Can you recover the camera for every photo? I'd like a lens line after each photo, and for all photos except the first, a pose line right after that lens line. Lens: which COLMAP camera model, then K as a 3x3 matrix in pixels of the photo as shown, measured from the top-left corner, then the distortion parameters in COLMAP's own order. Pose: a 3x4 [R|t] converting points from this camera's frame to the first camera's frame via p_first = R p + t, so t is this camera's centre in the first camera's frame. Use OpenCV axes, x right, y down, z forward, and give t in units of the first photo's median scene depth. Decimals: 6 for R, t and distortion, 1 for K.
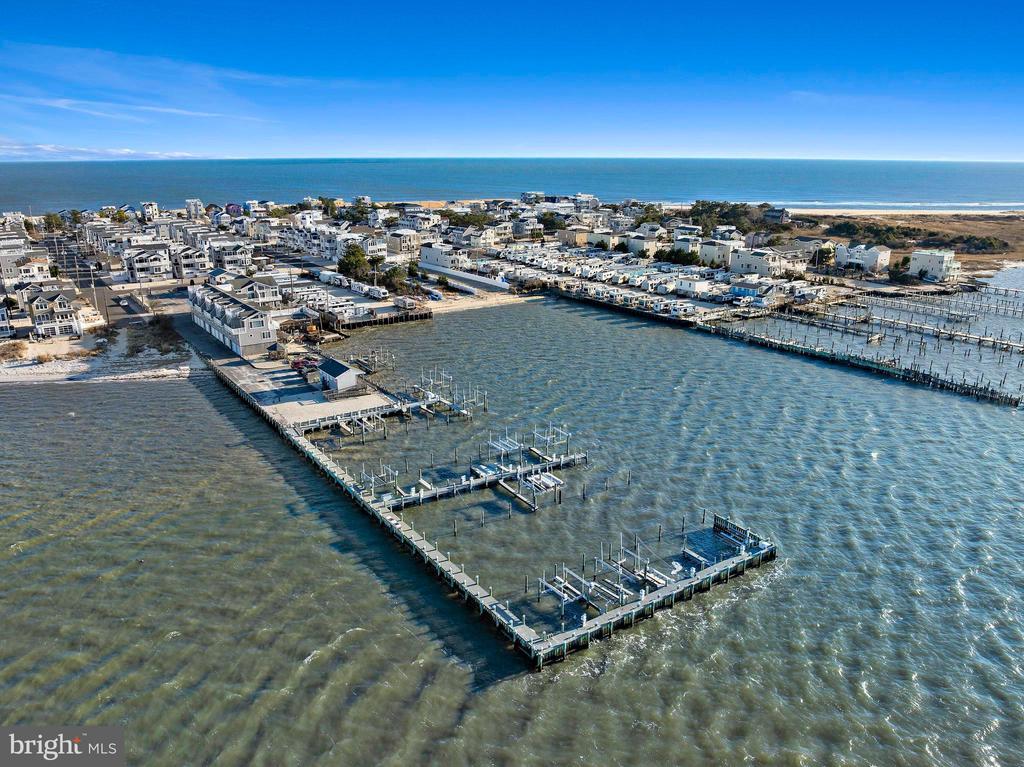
lens RADIAL K [[745.4, 0, 512.0], [0, 745.4, 383.5], [0, 0, 1]] dist [-0.033360, -0.006929]
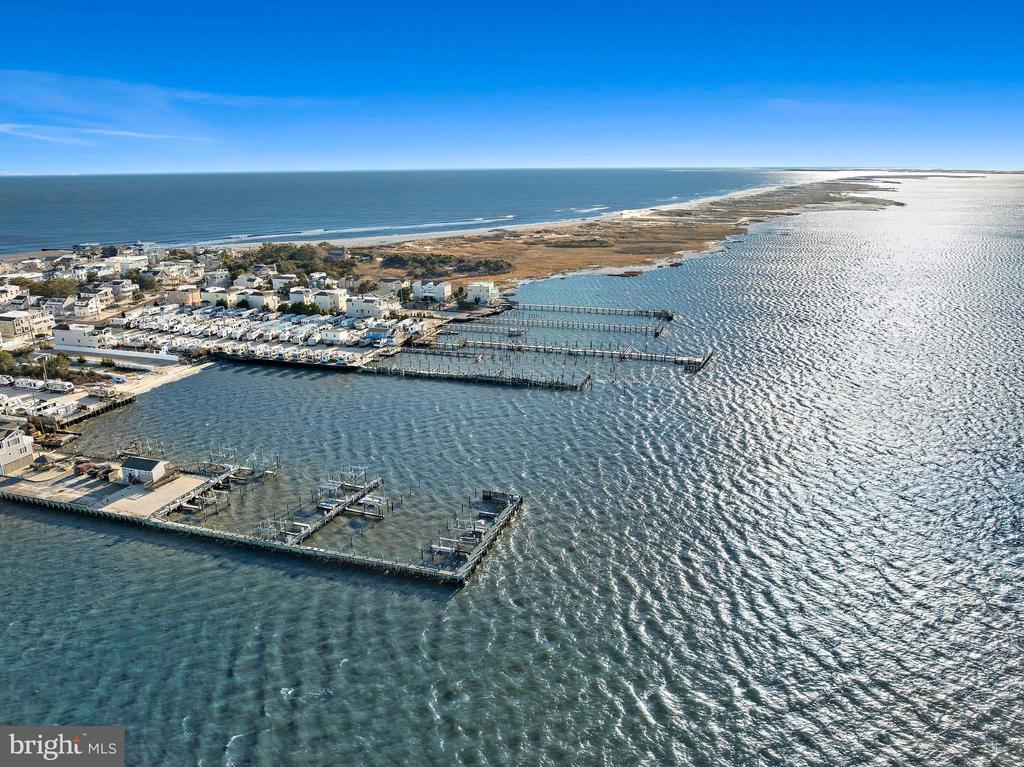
lens RADIAL K [[745.4, 0, 512.0], [0, 745.4, 383.5], [0, 0, 1]] dist [-0.033360, -0.006929]
pose [[0.793830, -0.181914, 0.580294, -0.289230], [0.183717, 0.981364, 0.056322, -0.070588], [-0.579725, 0.061900, 0.812457, -0.222112]]
